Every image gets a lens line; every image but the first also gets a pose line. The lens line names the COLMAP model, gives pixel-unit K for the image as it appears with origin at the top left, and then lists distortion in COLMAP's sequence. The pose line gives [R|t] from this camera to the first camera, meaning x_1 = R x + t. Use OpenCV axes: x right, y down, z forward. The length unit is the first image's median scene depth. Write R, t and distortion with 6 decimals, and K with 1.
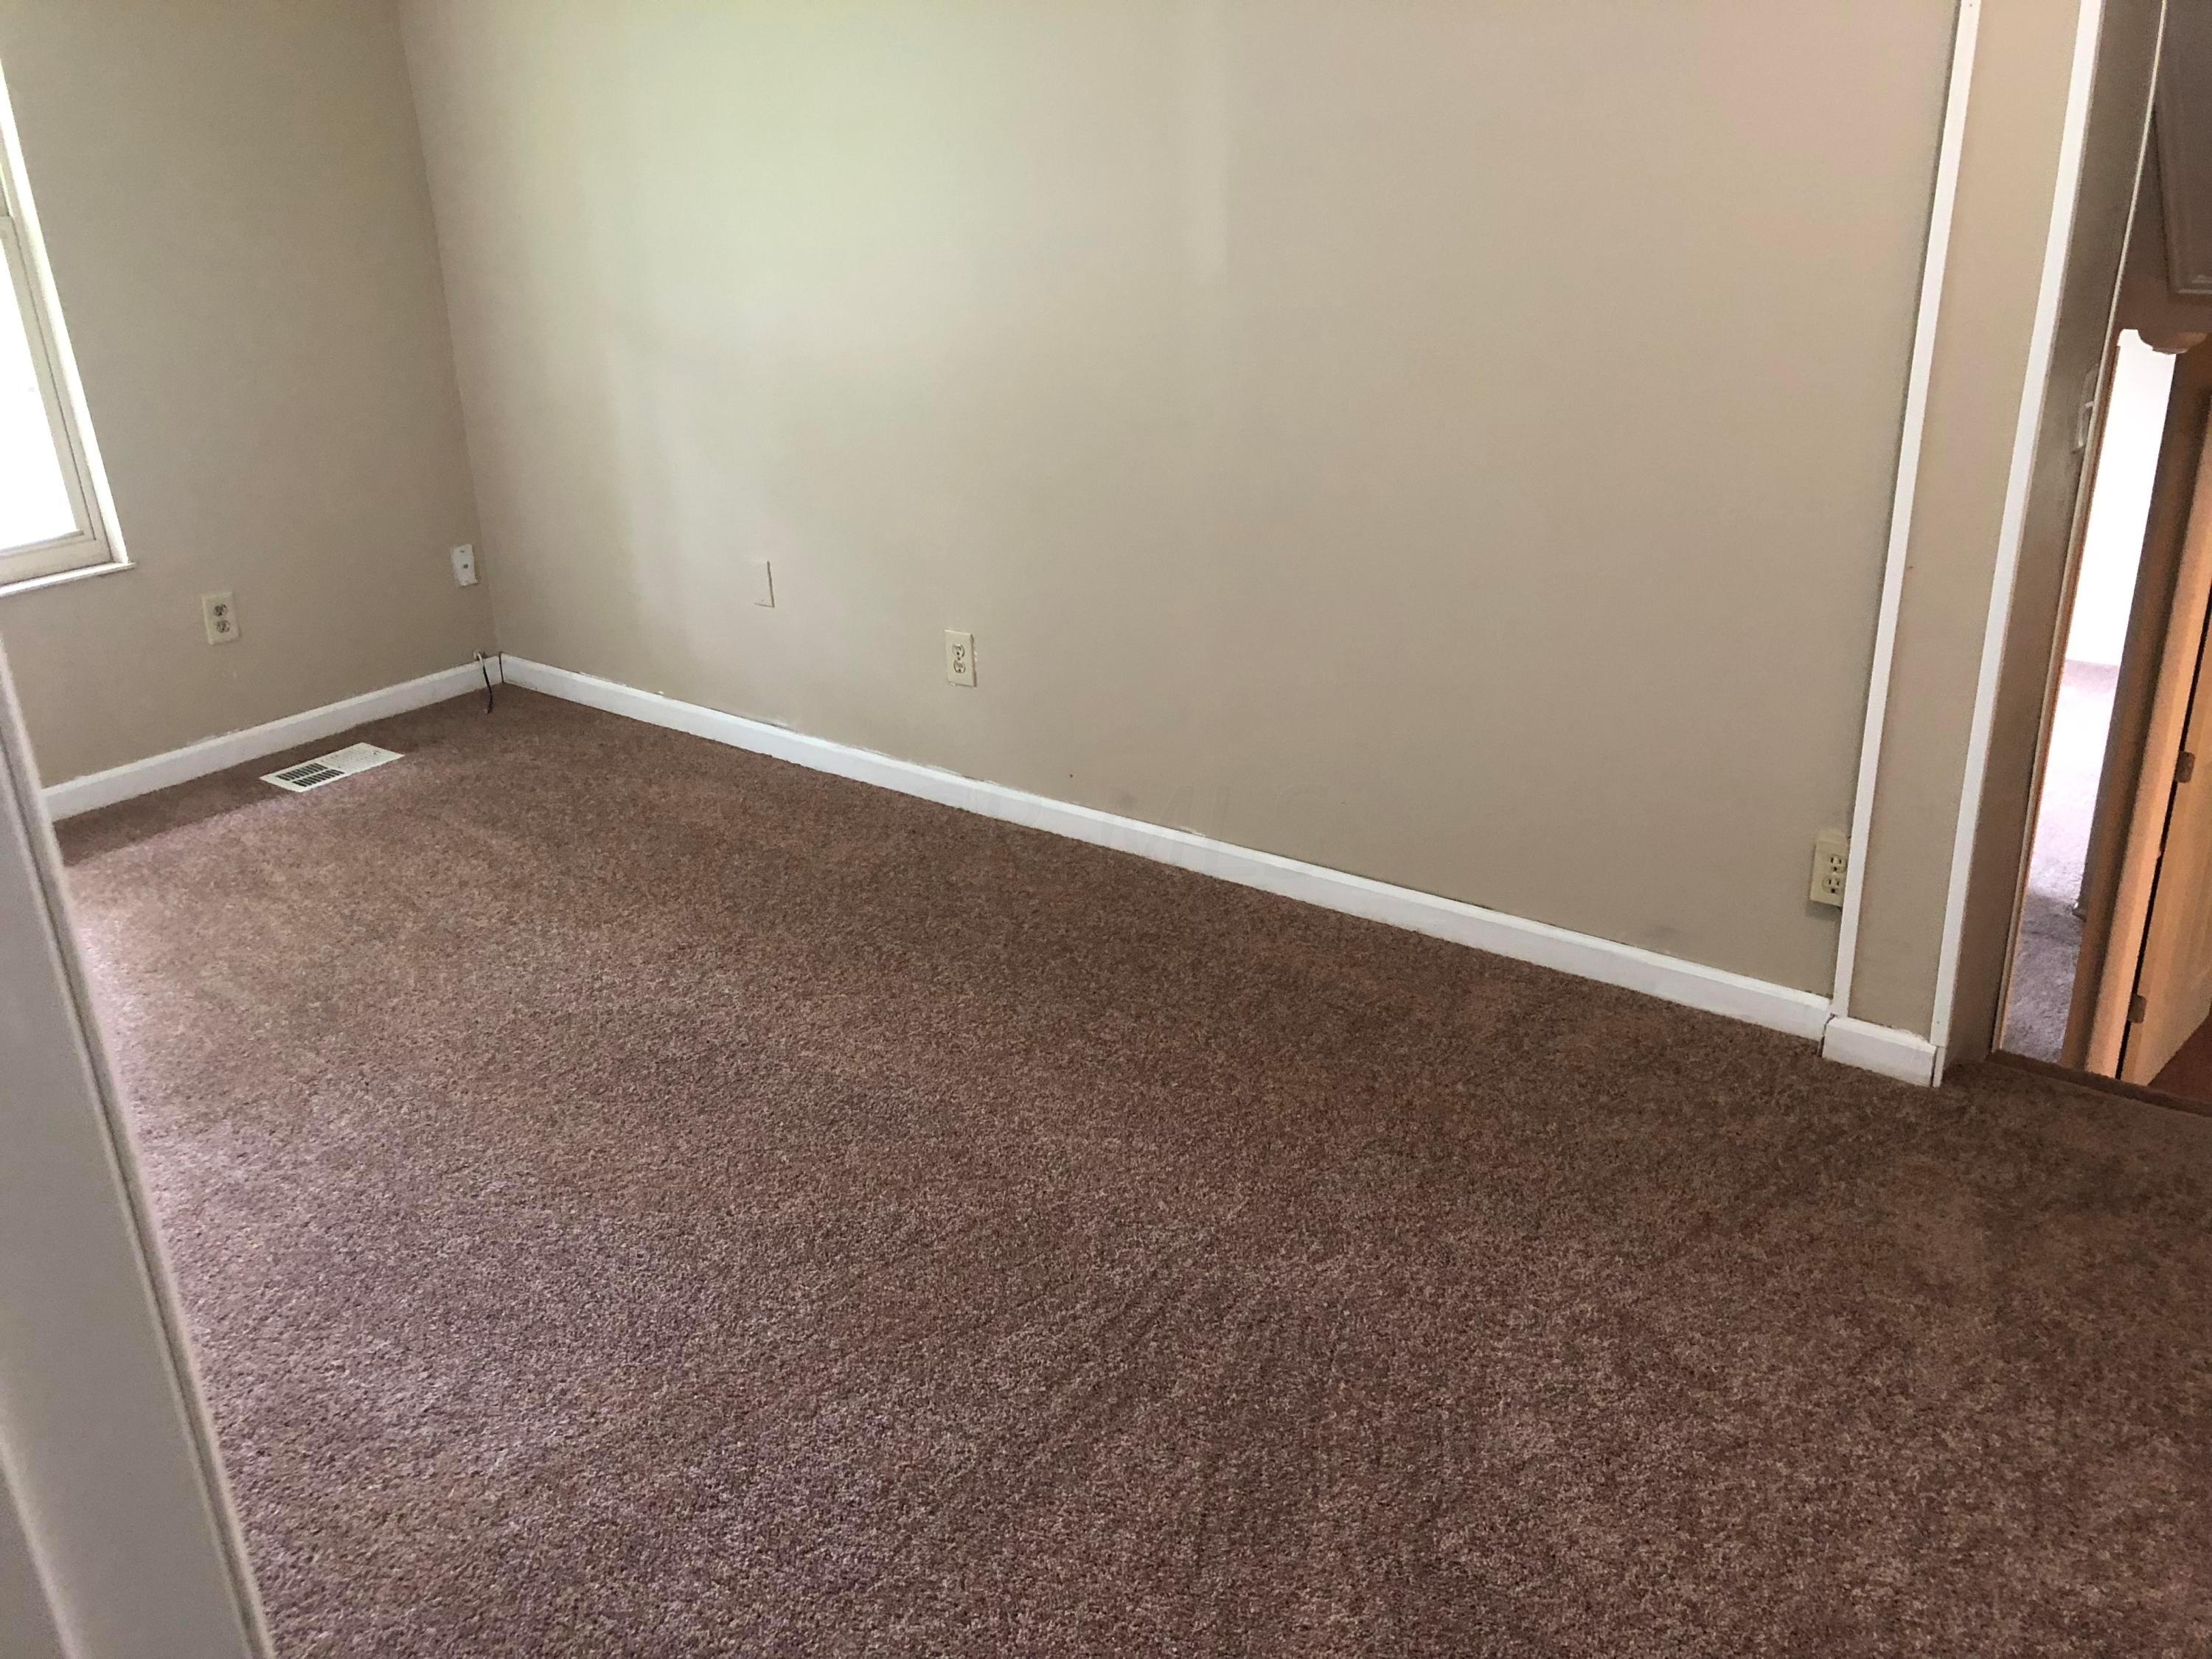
lens RADIAL K [[1804.7, 0, 1108.9], [0, 1804.7, 830.1], [0, 0, 1]] dist [0.028217, -0.026939]
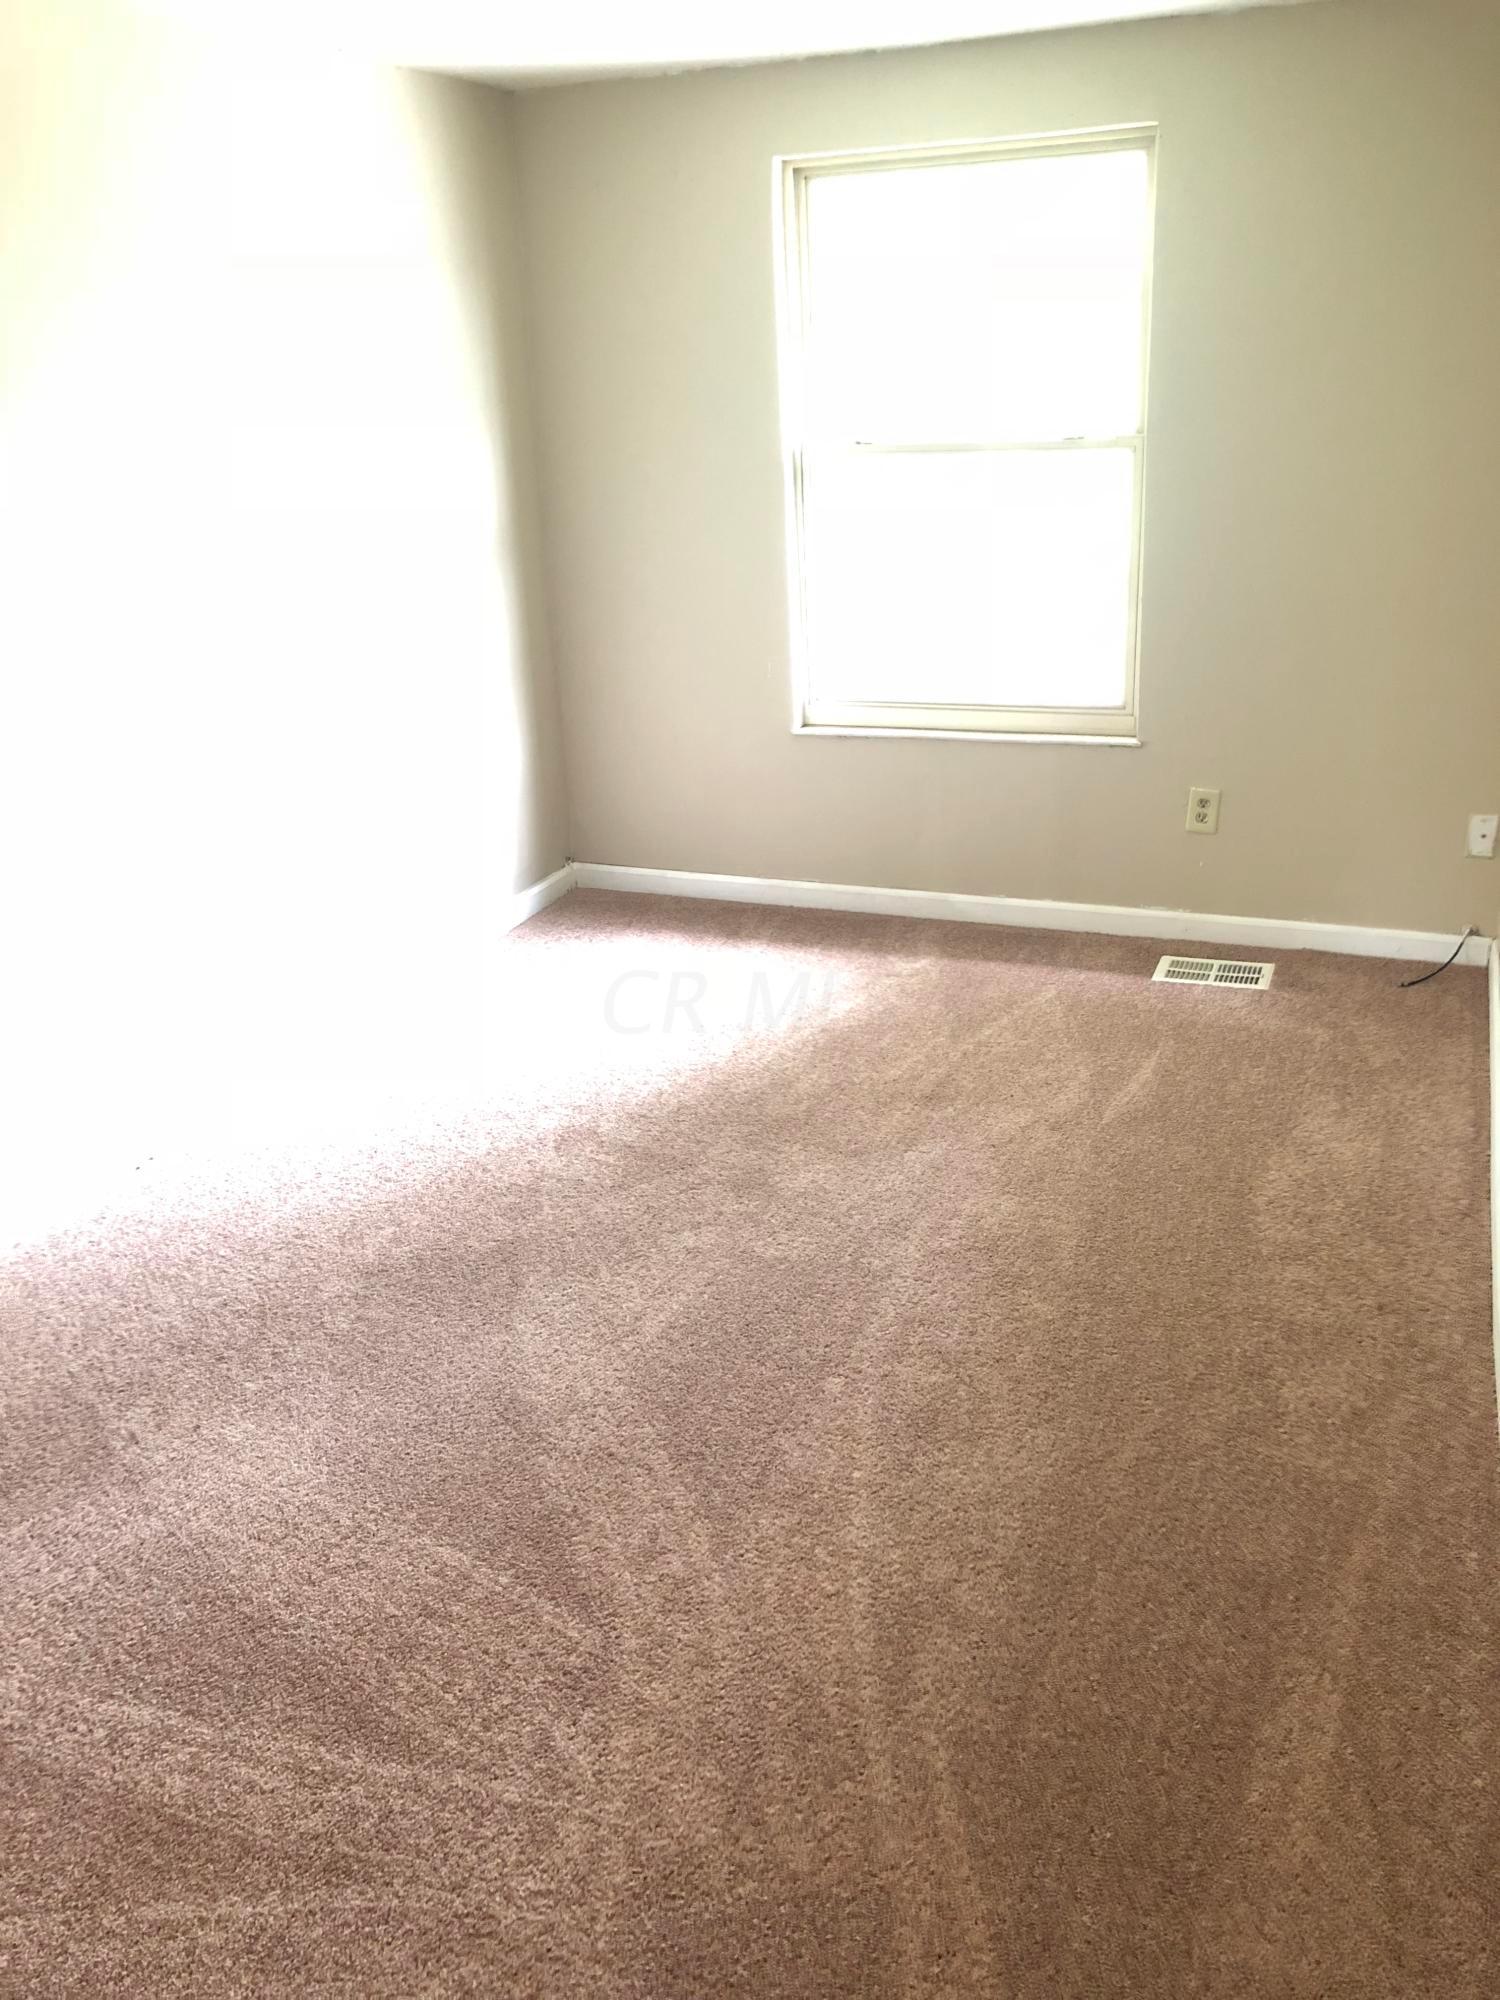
lens RADIAL K [[1631.7, 0, 753.0], [0, 1631.7, 993.2], [0, 0, 1]] dist [0.028217, -0.026939]
pose [[0.275855, 0.377500, -0.883967, 0.343593], [-0.343258, 0.897698, 0.276246, -0.196724], [0.897819, 0.227225, 0.377214, 0.413892]]
